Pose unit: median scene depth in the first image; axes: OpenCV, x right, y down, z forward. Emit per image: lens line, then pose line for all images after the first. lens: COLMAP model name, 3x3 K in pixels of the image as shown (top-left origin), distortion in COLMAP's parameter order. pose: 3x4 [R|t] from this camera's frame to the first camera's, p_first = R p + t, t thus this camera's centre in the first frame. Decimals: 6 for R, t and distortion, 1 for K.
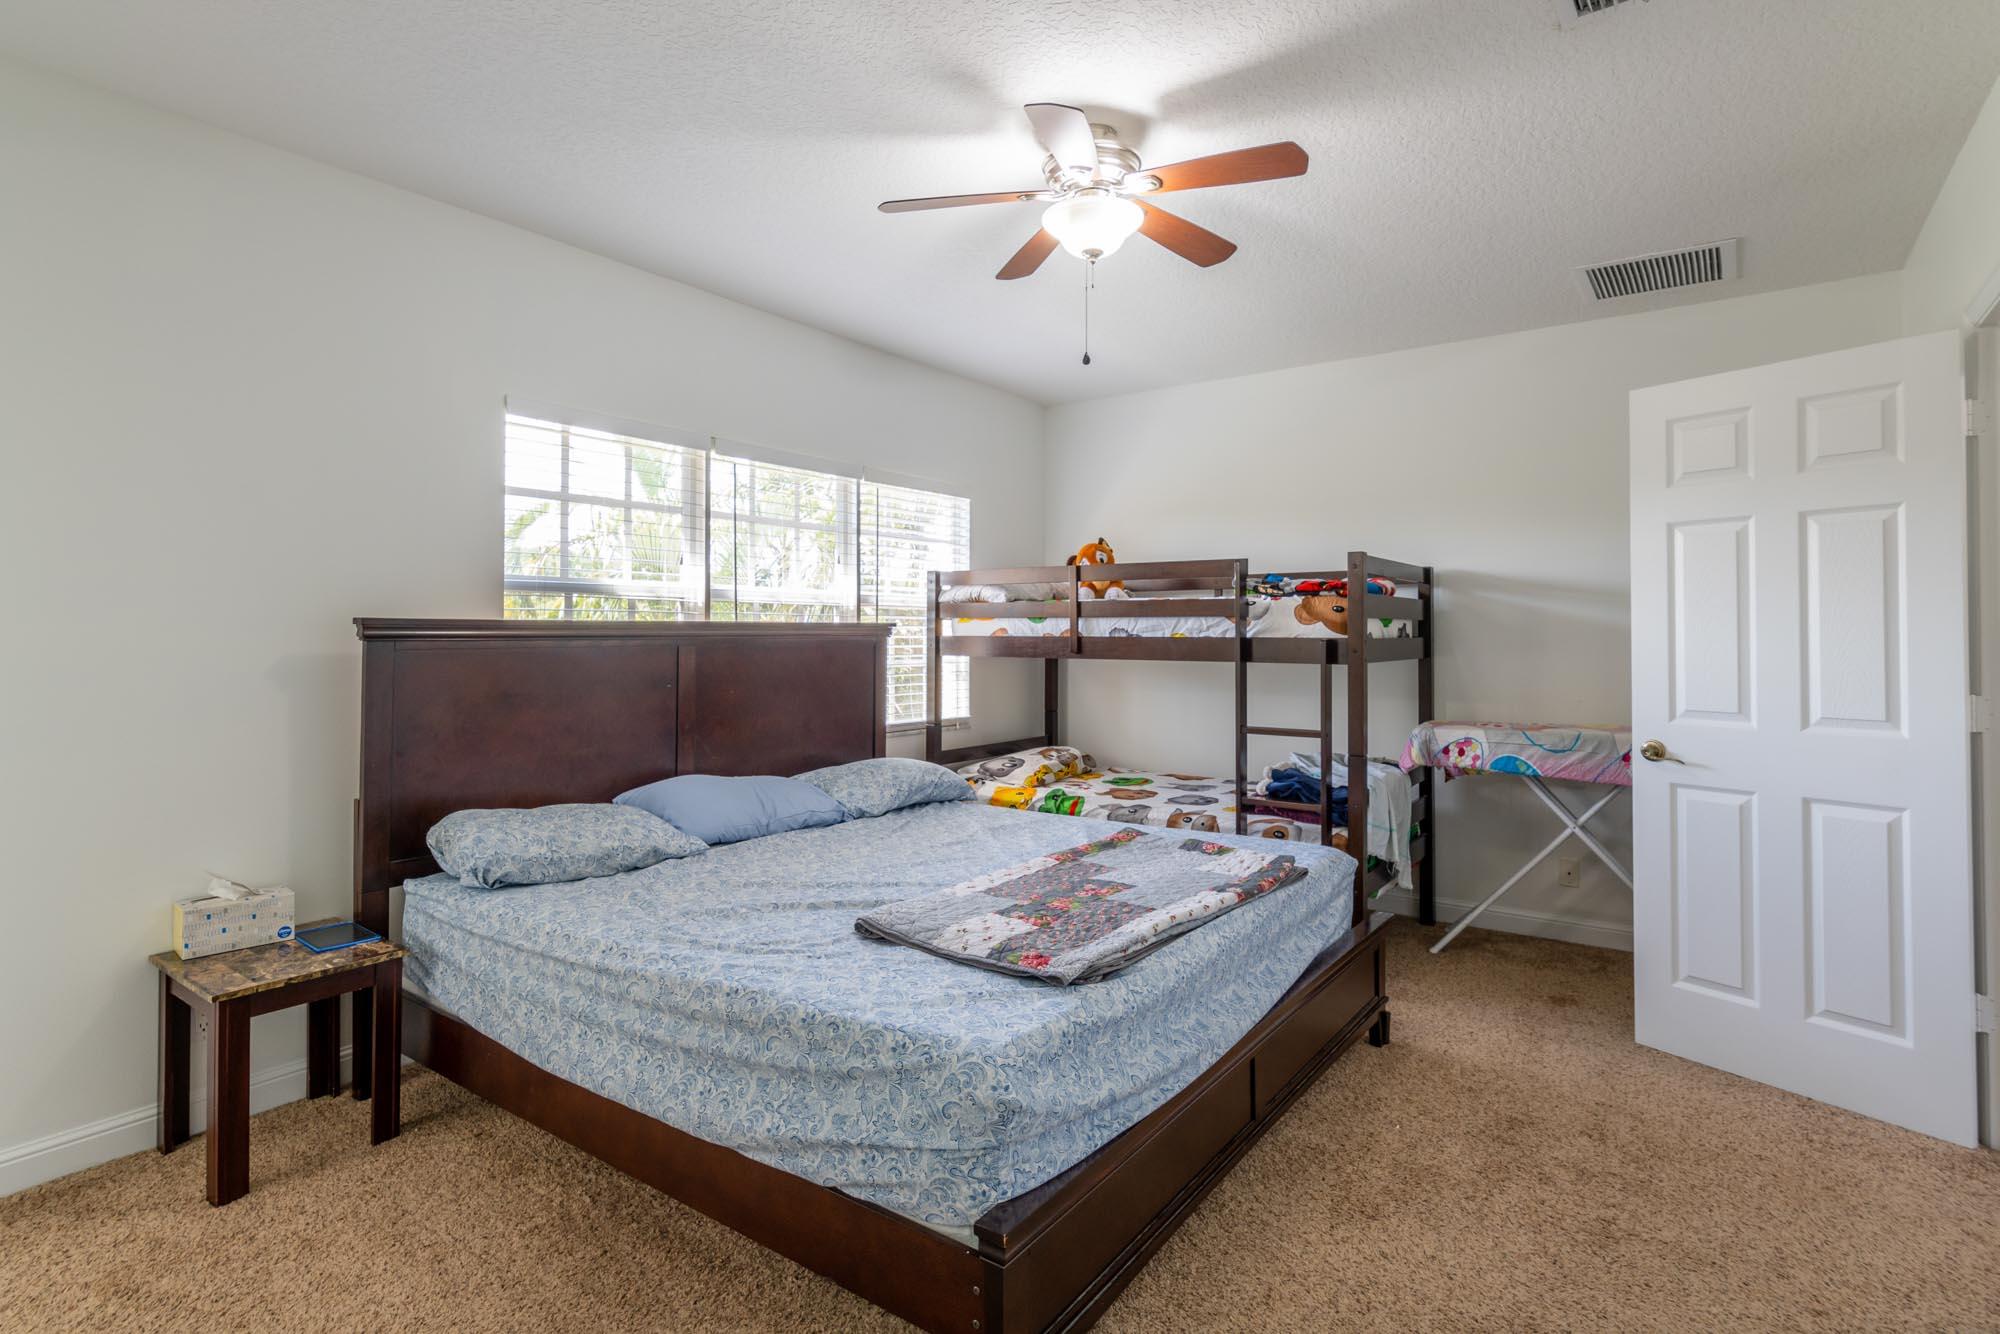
lens RADIAL K [[1004.6, 0, 1001.8], [0, 1004.6, 618.6], [0, 0, 1]] dist [-0.000267, 0.000240]
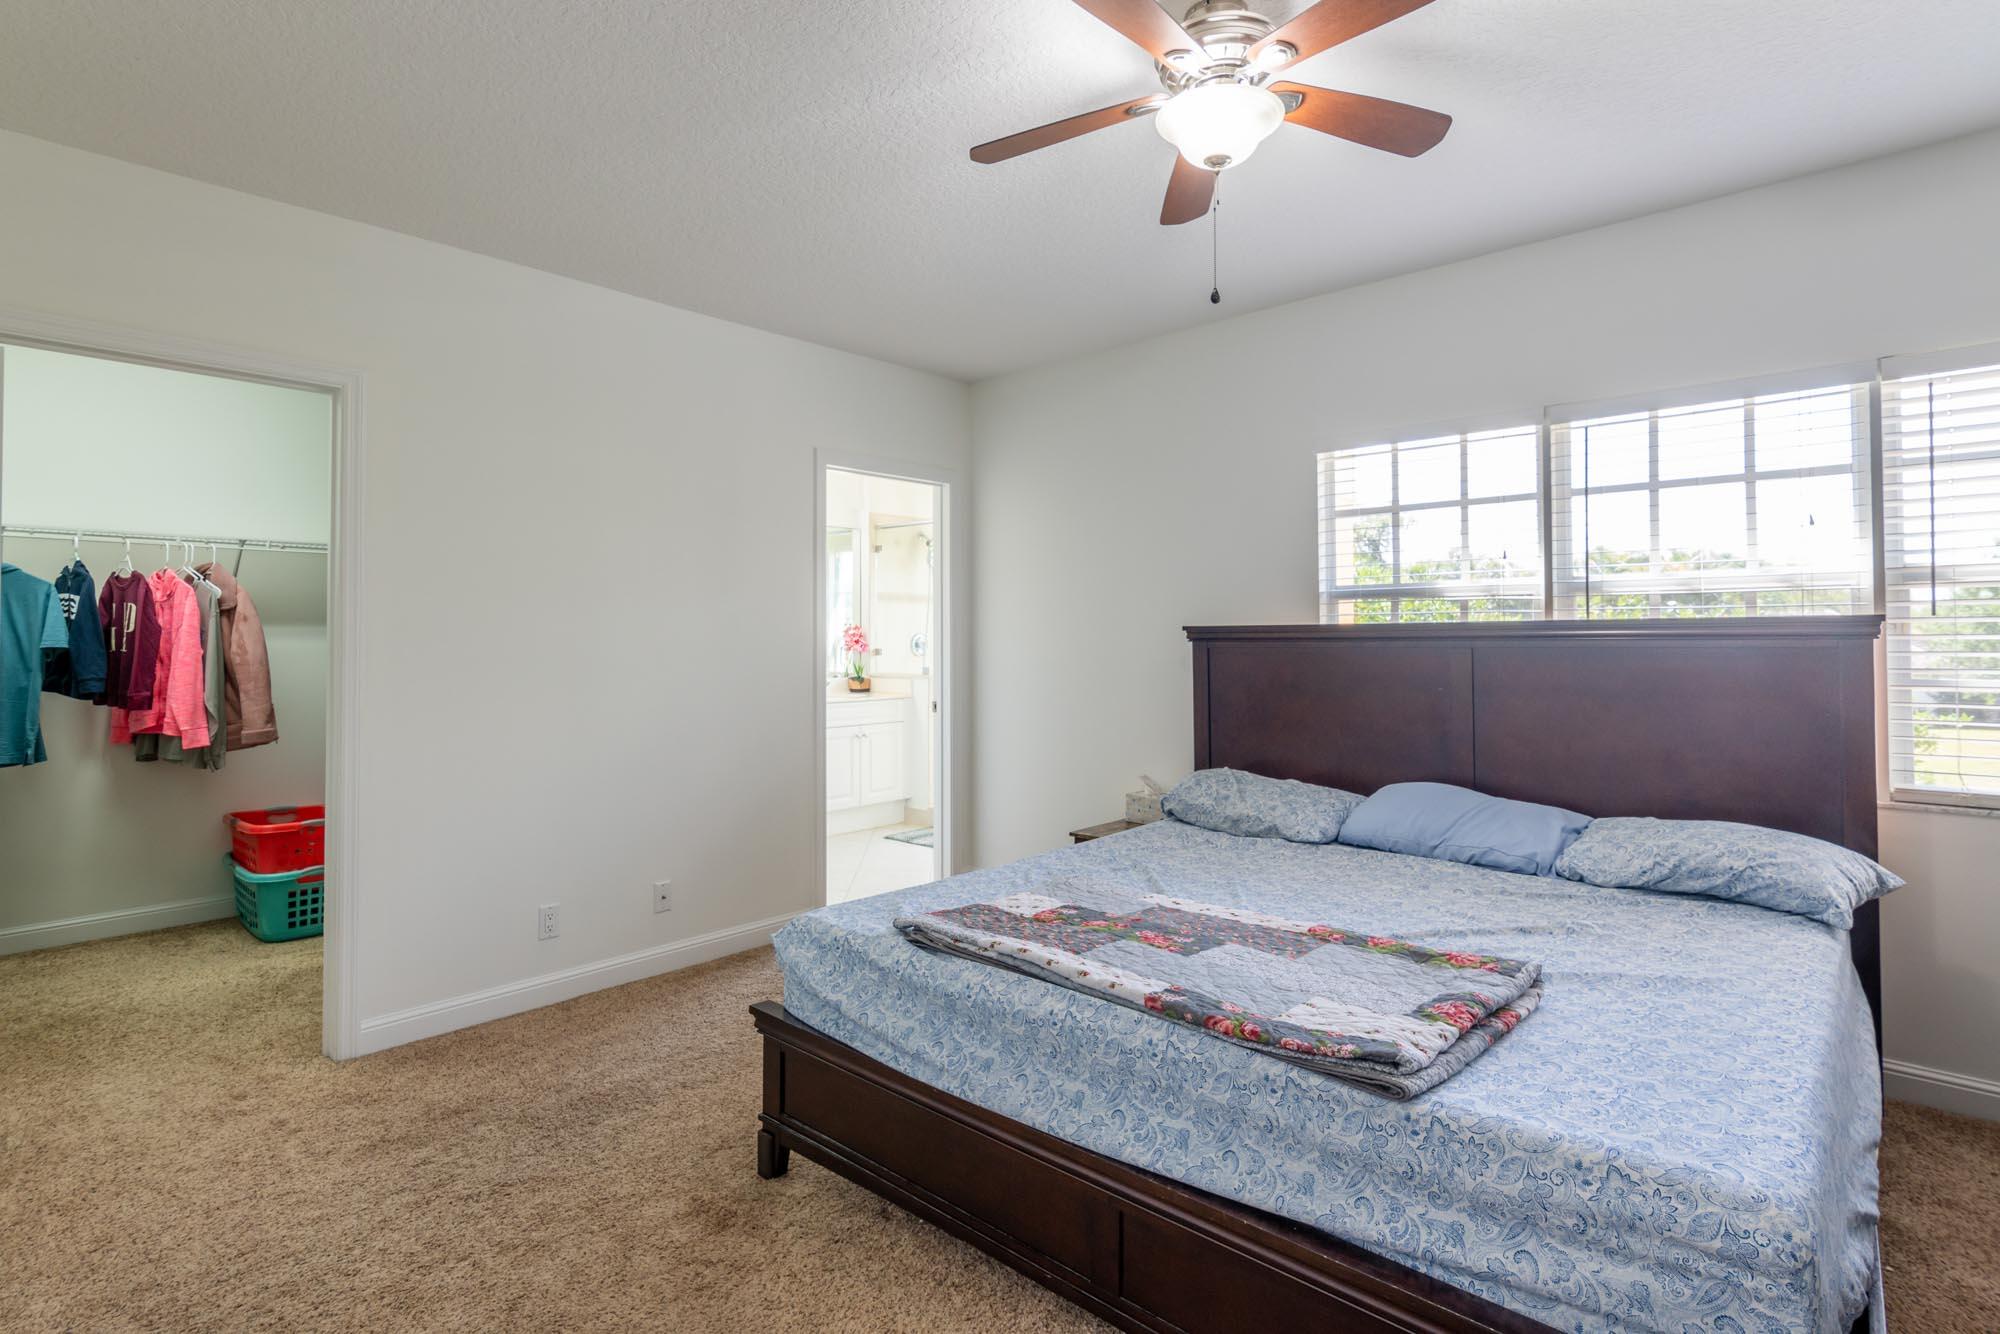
lens RADIAL K [[1004.6, 0, 1001.8], [0, 1004.6, 618.6], [0, 0, 1]] dist [-0.000267, 0.000240]
pose [[-0.122105, -0.019464, -0.992326, 0.735037], [0.021154, 0.999530, -0.022208, 0.012449], [0.992292, -0.023703, -0.121635, 0.748889]]
